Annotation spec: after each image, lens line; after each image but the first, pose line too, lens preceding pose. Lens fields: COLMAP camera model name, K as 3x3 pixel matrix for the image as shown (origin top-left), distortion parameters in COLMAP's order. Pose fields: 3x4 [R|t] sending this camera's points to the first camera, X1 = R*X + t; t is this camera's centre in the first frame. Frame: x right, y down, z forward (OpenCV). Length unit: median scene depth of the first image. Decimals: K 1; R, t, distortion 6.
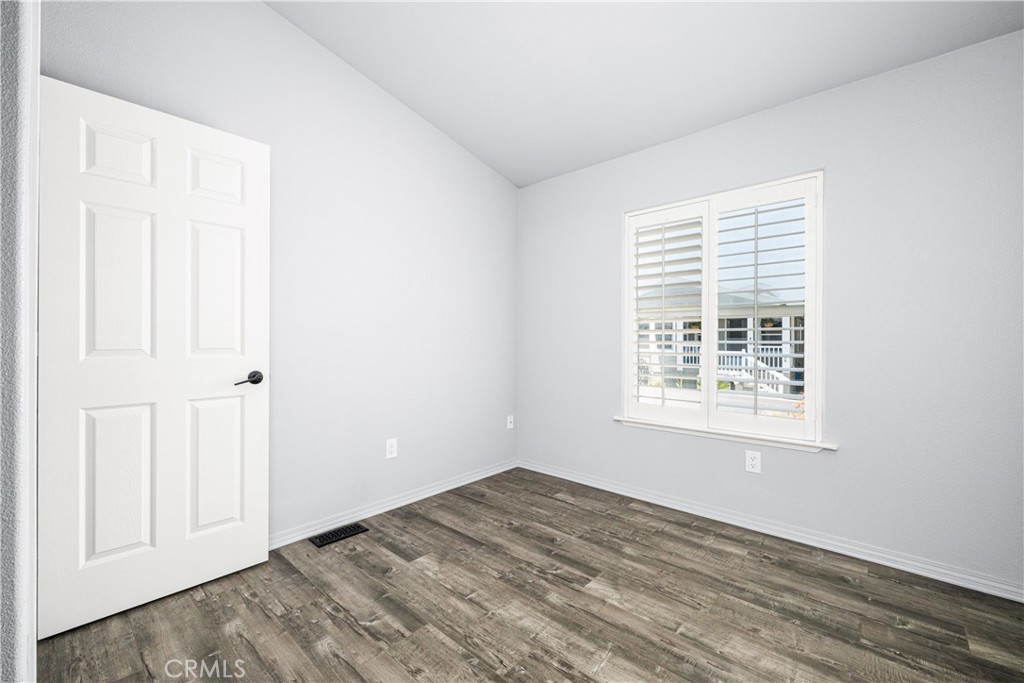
lens RADIAL K [[420.6, 0, 516.1], [0, 420.6, 342.0], [0, 0, 1]] dist [0.000014, 0.000030]
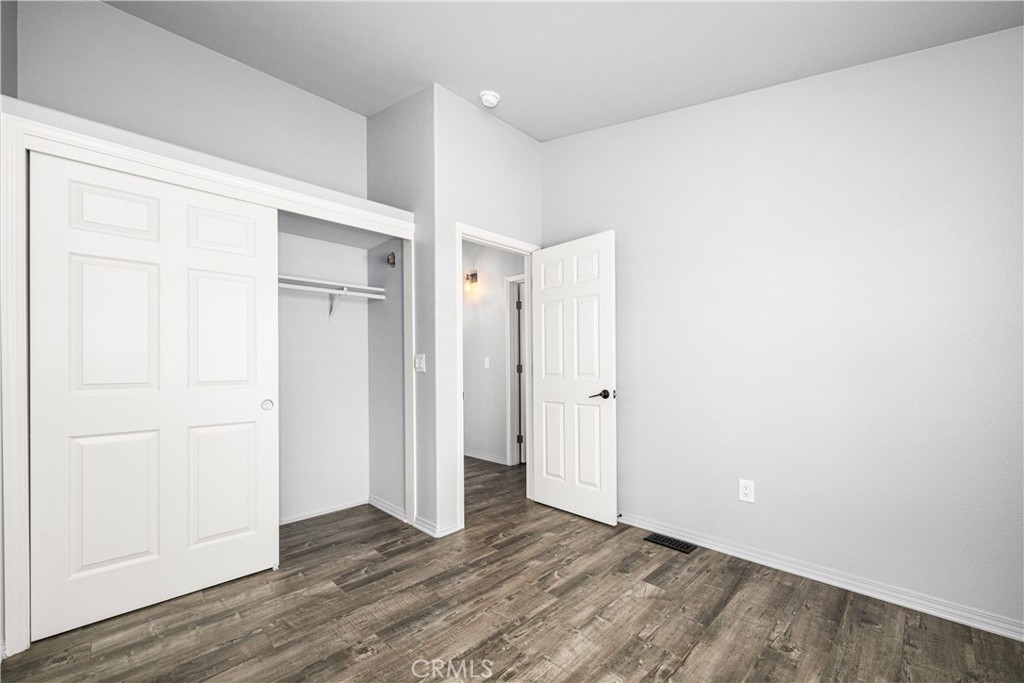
lens RADIAL K [[414.0, 0, 510.8], [0, 414.0, 357.4], [0, 0, 1]] dist [-0.000399, 0.000141]
pose [[-0.068105, -0.024546, -0.997376, 0.967740], [-0.001922, 0.999699, -0.024472, -0.009527], [0.997676, 0.000250, -0.068132, 0.882748]]
